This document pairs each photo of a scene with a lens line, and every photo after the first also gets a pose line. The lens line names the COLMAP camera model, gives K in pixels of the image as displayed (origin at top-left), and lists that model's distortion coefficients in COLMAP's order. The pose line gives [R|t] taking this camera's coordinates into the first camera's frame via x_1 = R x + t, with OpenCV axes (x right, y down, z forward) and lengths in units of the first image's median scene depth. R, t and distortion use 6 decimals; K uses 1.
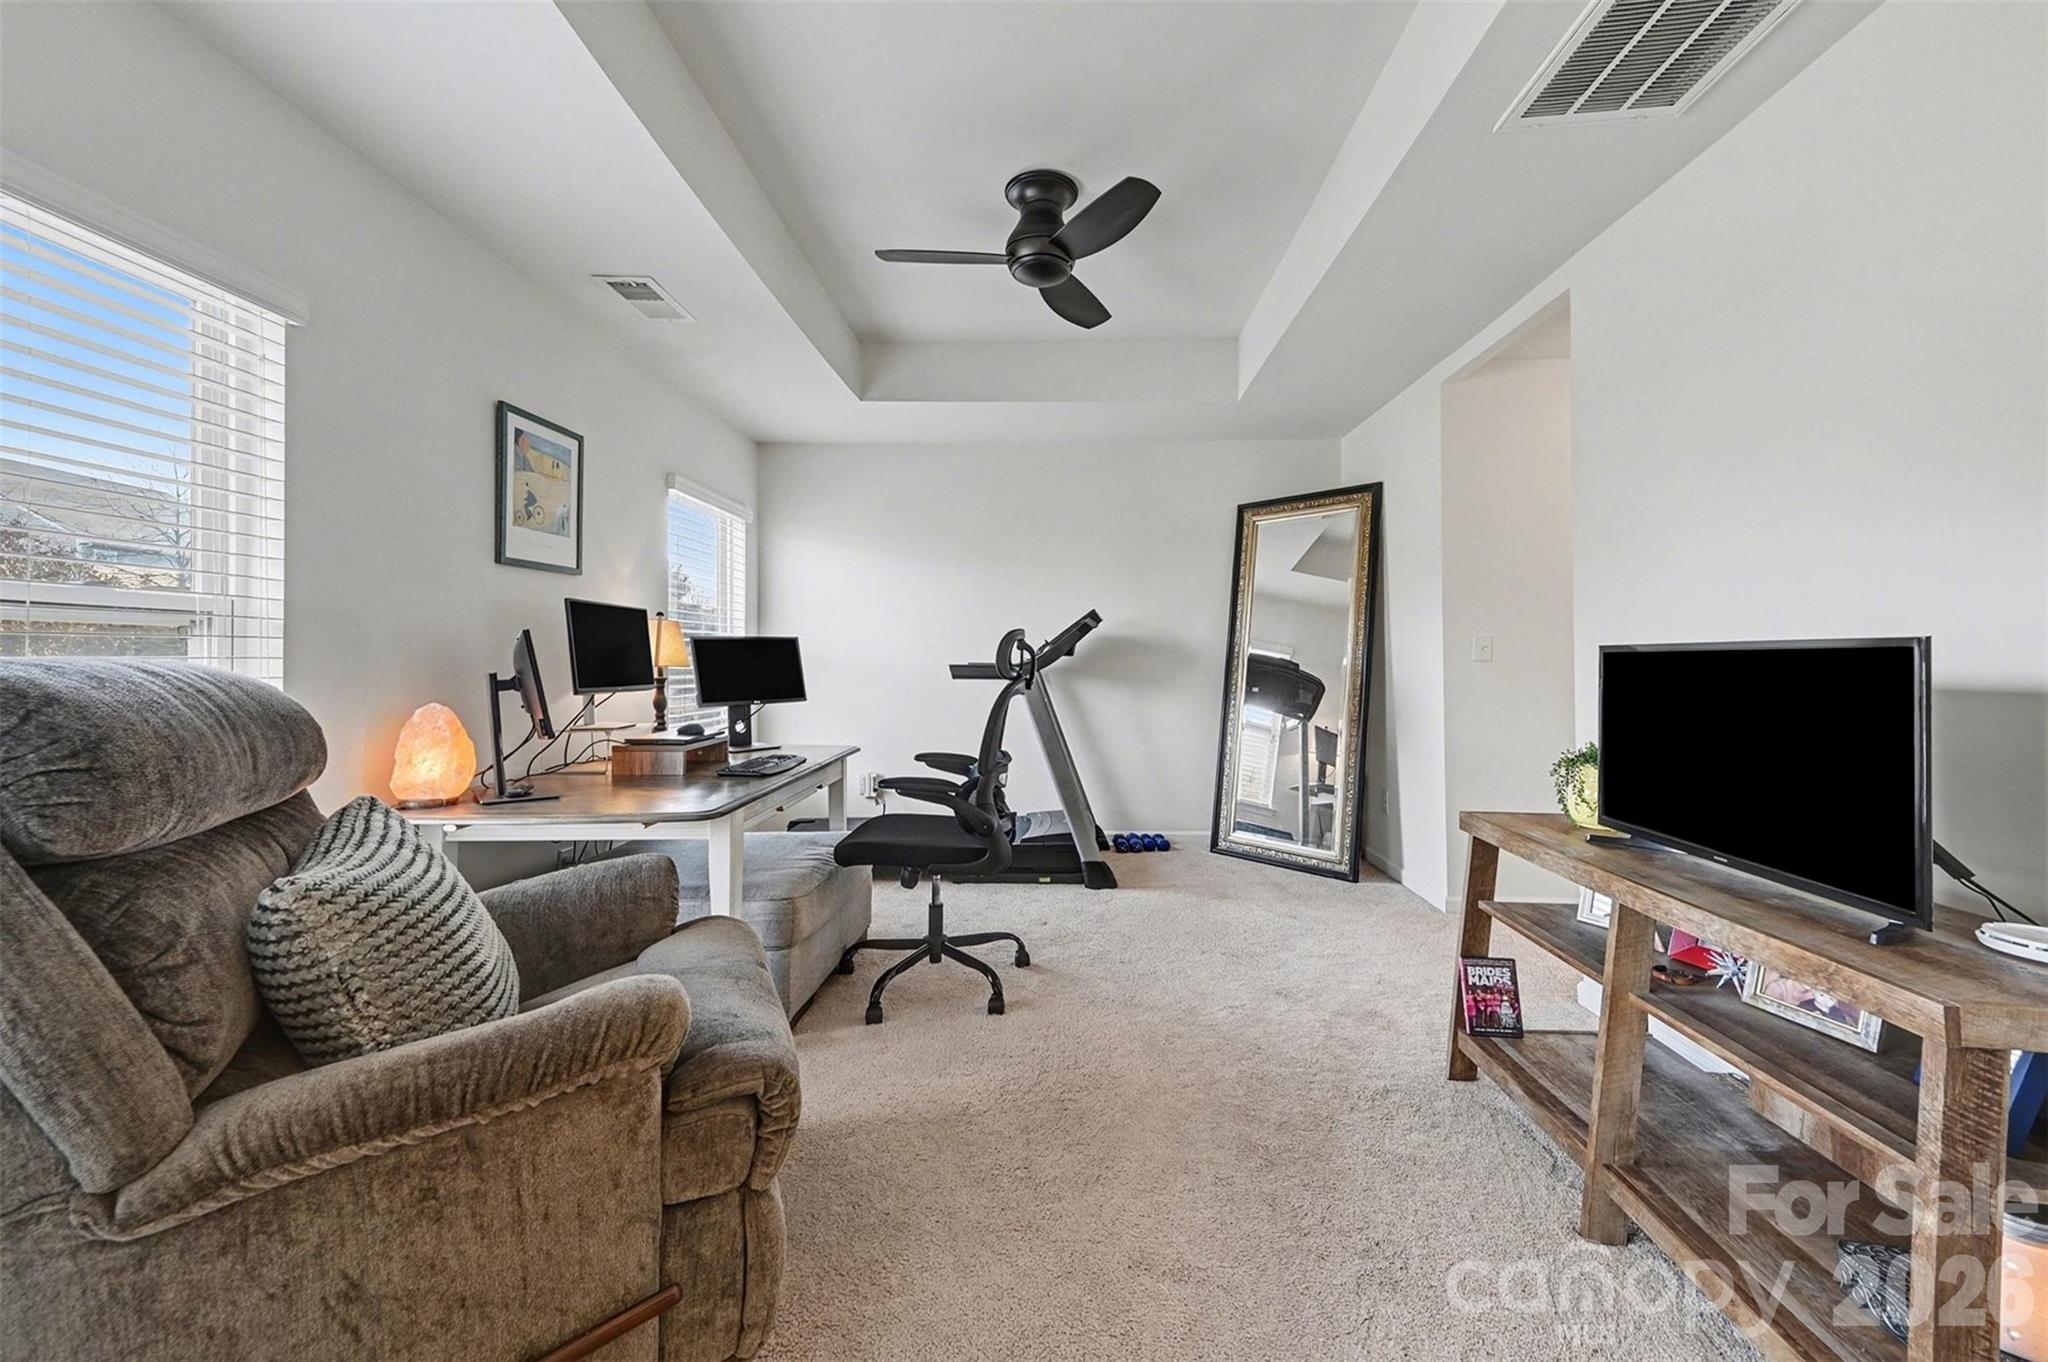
lens RADIAL K [[790.2, 0, 1037.9], [0, 790.2, 674.7], [0, 0, 1]] dist [0.060382, 0.000055]
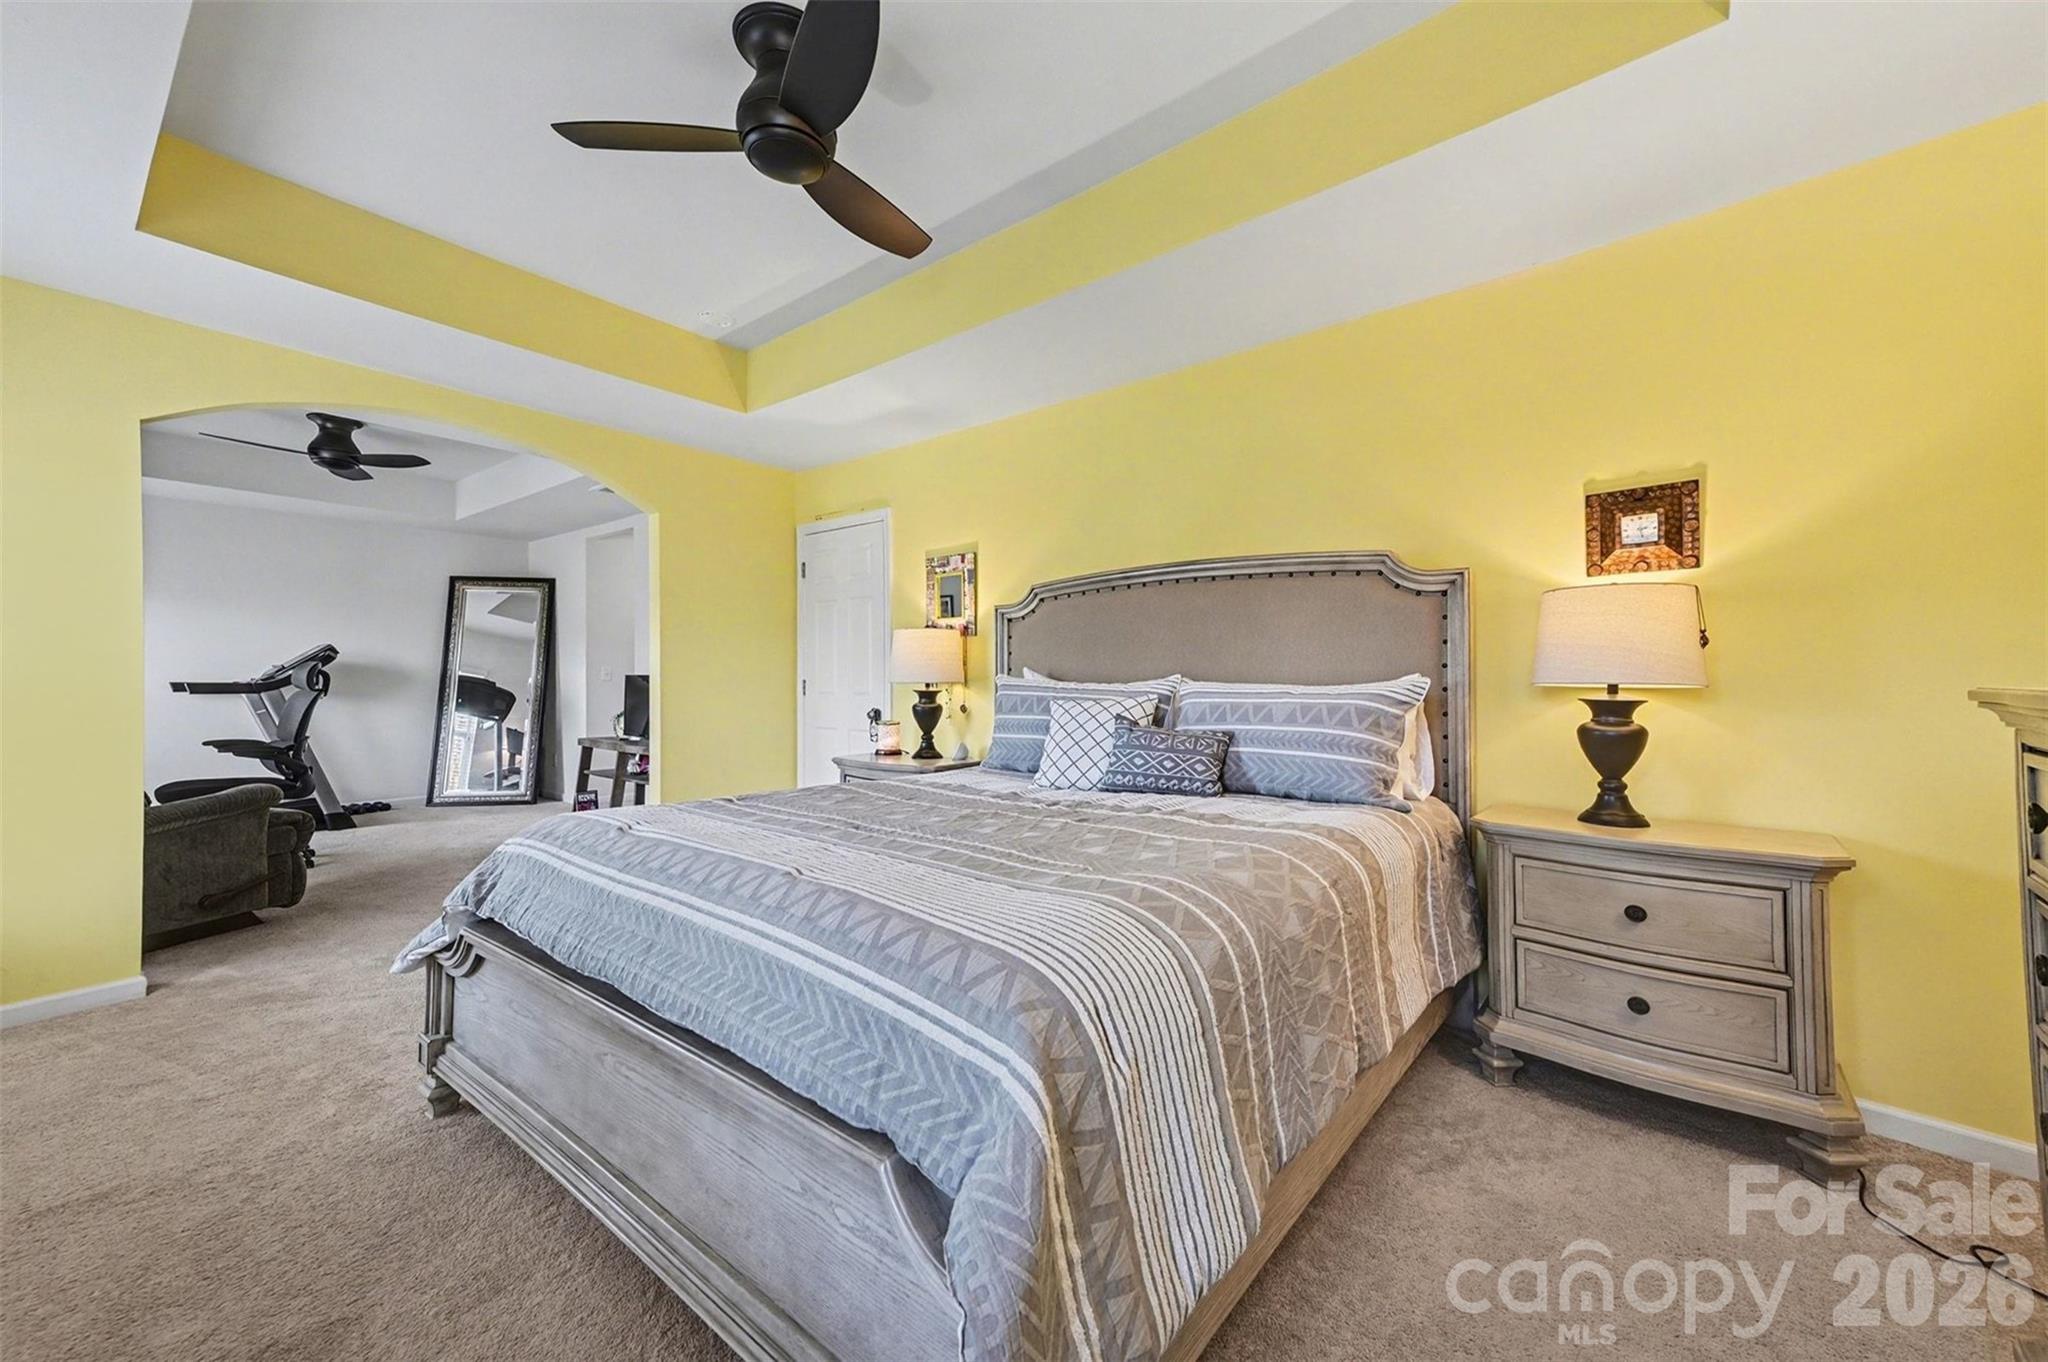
lens RADIAL K [[790.2, 0, 1037.9], [0, 790.2, 674.7], [0, 0, 1]] dist [0.060382, 0.000055]
pose [[0.601527, 0.014860, 0.798715, -0.321590], [0.005576, 0.999725, -0.022799, 0.014734], [-0.798833, 0.018168, 0.601278, -0.845579]]
